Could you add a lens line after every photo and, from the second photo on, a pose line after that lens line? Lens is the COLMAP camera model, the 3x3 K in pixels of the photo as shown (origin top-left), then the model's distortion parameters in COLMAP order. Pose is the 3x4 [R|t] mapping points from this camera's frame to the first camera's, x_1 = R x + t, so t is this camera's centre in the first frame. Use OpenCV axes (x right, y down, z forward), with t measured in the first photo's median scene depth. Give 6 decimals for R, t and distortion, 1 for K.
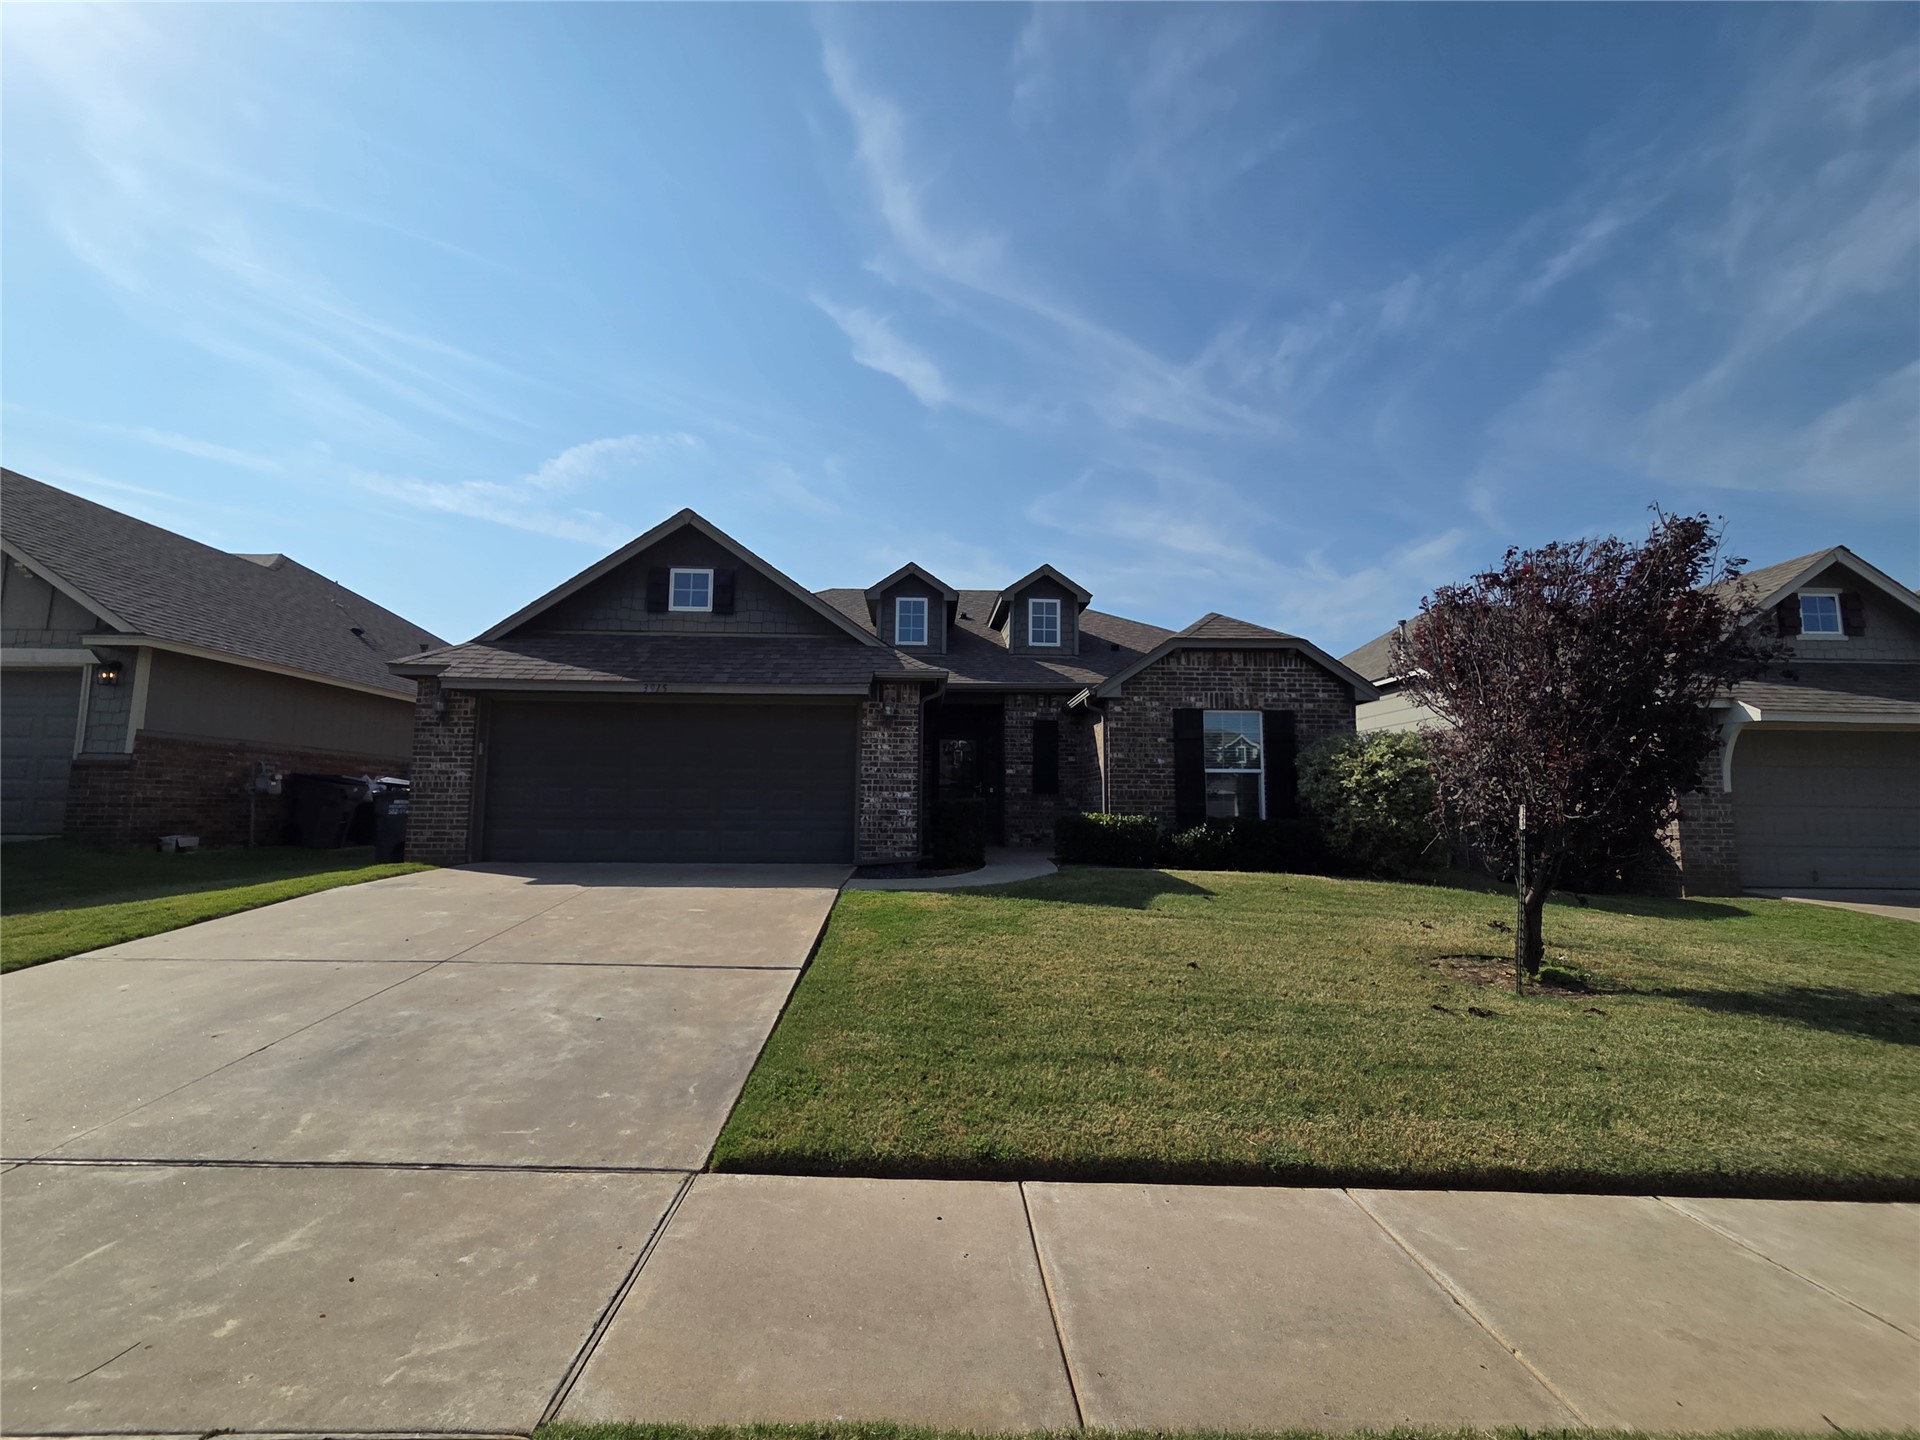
lens RADIAL K [[773.9, 0, 925.7], [0, 773.9, 727.9], [0, 0, 1]] dist [-0.021222, 0.001857]
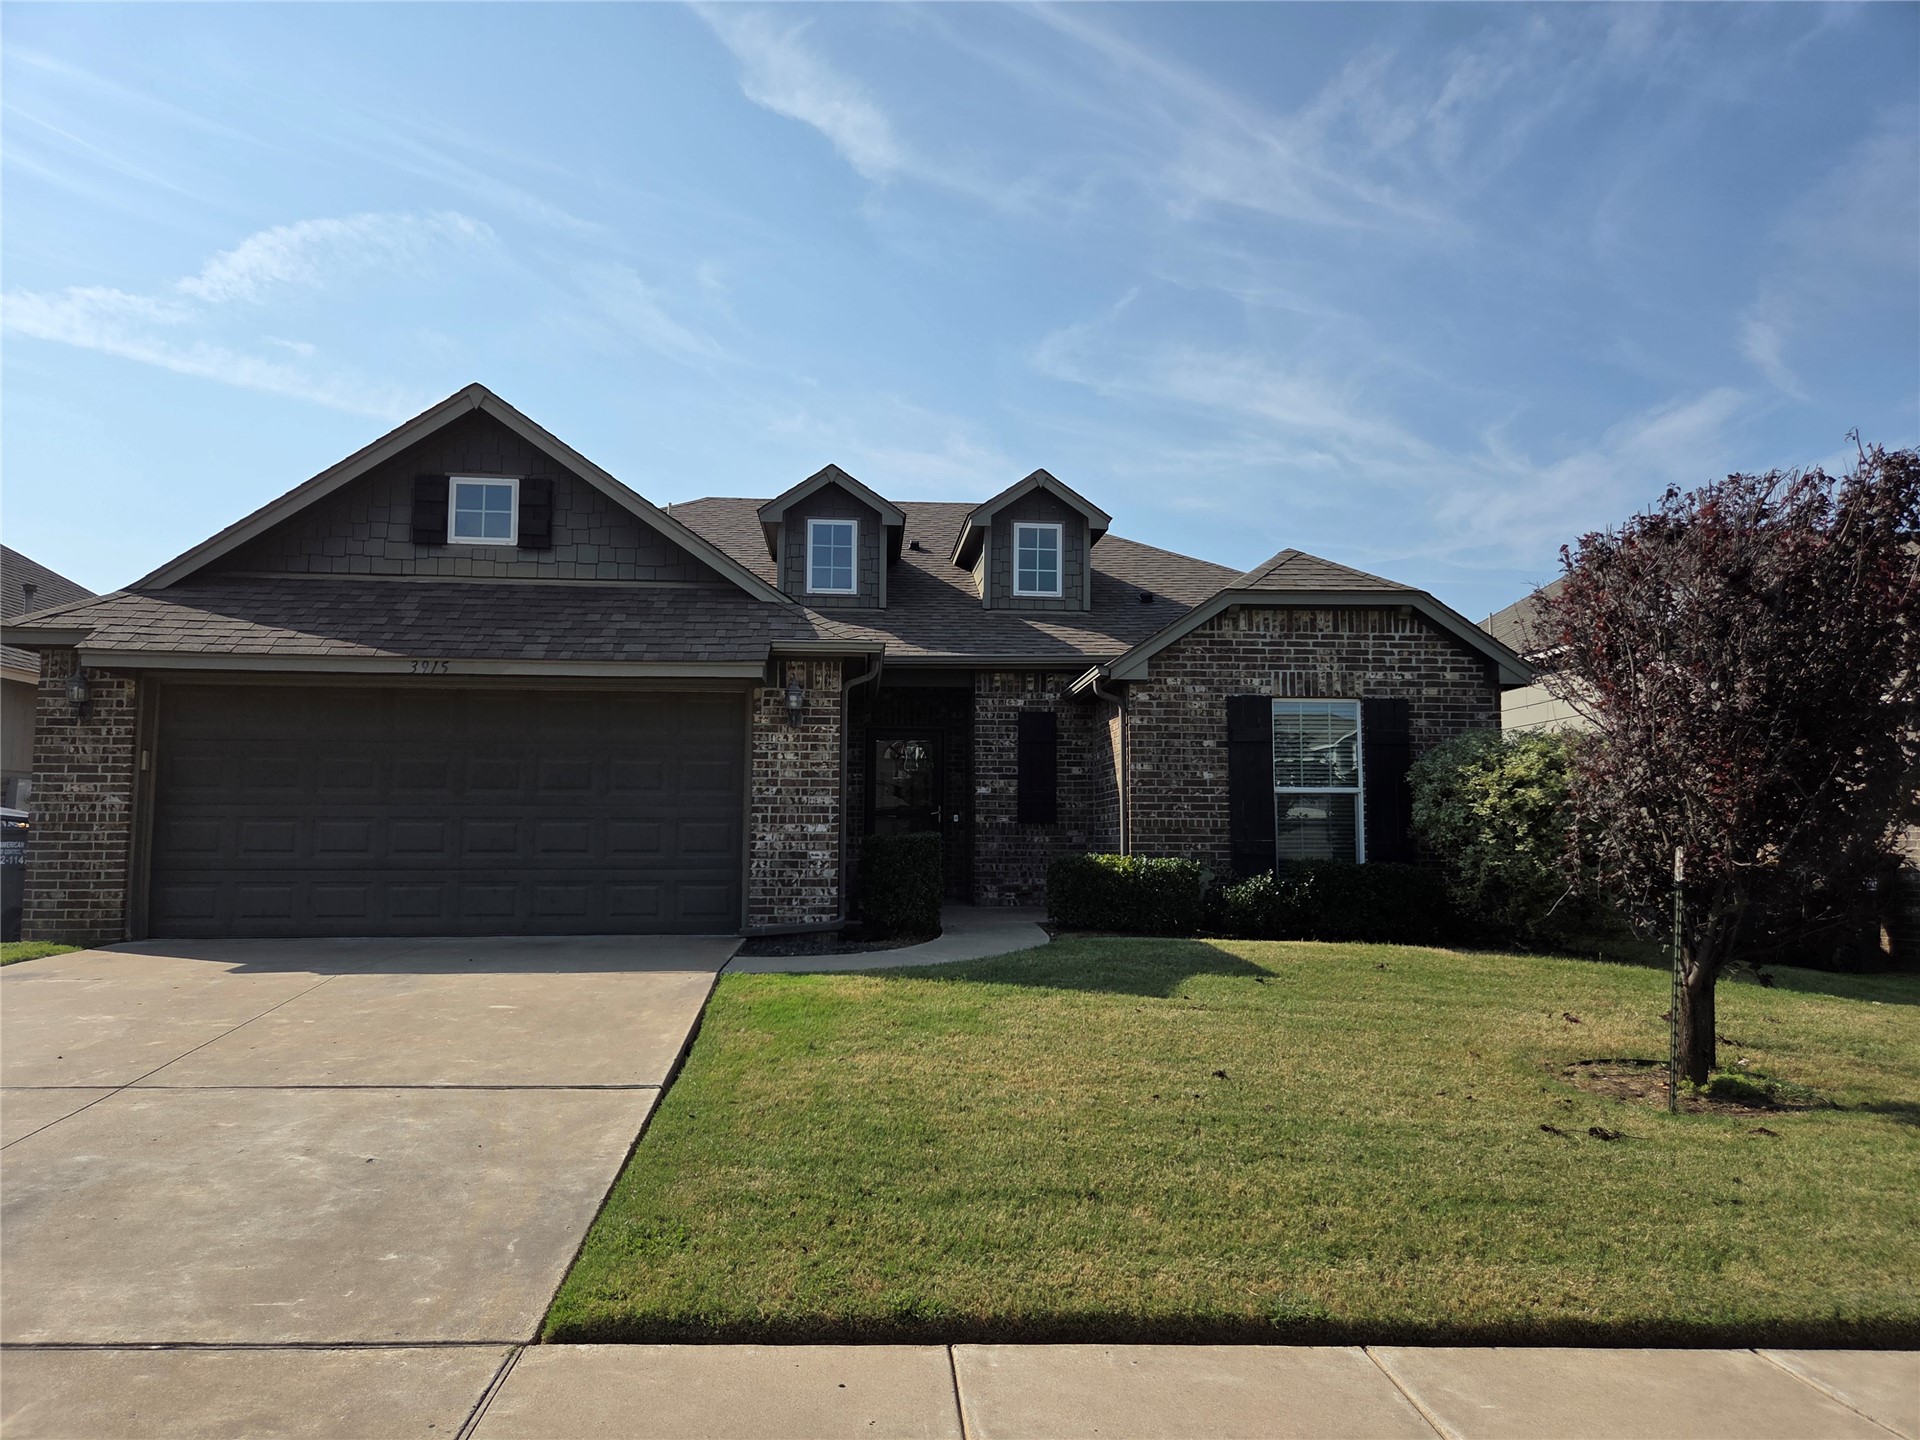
lens RADIAL K [[1275.2, 0, 944.8], [0, 1275.2, 720.6], [0, 0, 1]] dist [0.027602, -0.036860]
pose [[0.998028, 0.001307, 0.062760, 0.015465], [-0.001909, 0.999953, 0.009538, -0.021589], [-0.062745, -0.009639, 0.997983, -0.119832]]
